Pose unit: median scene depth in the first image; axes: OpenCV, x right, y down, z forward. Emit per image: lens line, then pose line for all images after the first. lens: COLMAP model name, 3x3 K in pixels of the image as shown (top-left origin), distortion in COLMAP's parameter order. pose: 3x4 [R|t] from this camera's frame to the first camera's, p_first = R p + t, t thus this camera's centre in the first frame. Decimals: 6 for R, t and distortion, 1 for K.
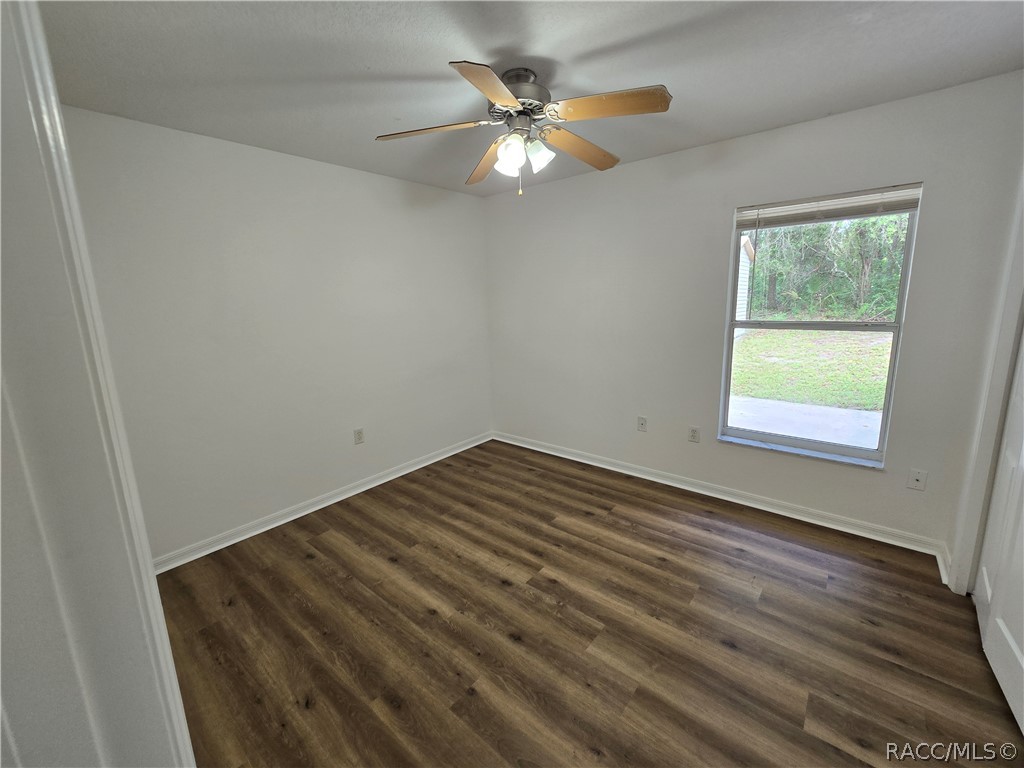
lens RADIAL K [[420.0, 0, 517.8], [0, 420.0, 377.1], [0, 0, 1]] dist [0.000032, -0.000699]
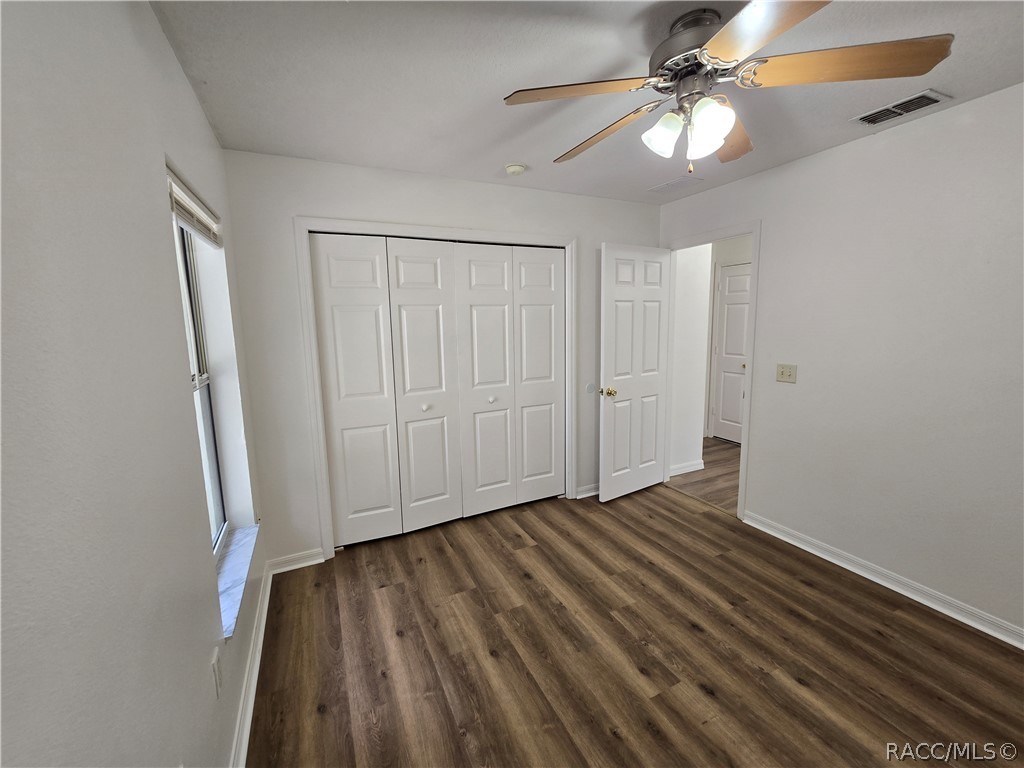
lens RADIAL K [[420.0, 0, 521.8], [0, 420.0, 377.1], [0, 0, 1]] dist [0.000032, -0.000699]
pose [[-0.912633, -0.007609, 0.408709, -0.027355], [0.124611, 0.947061, 0.295885, -0.330052], [-0.389323, 0.320964, -0.863371, 1.701075]]
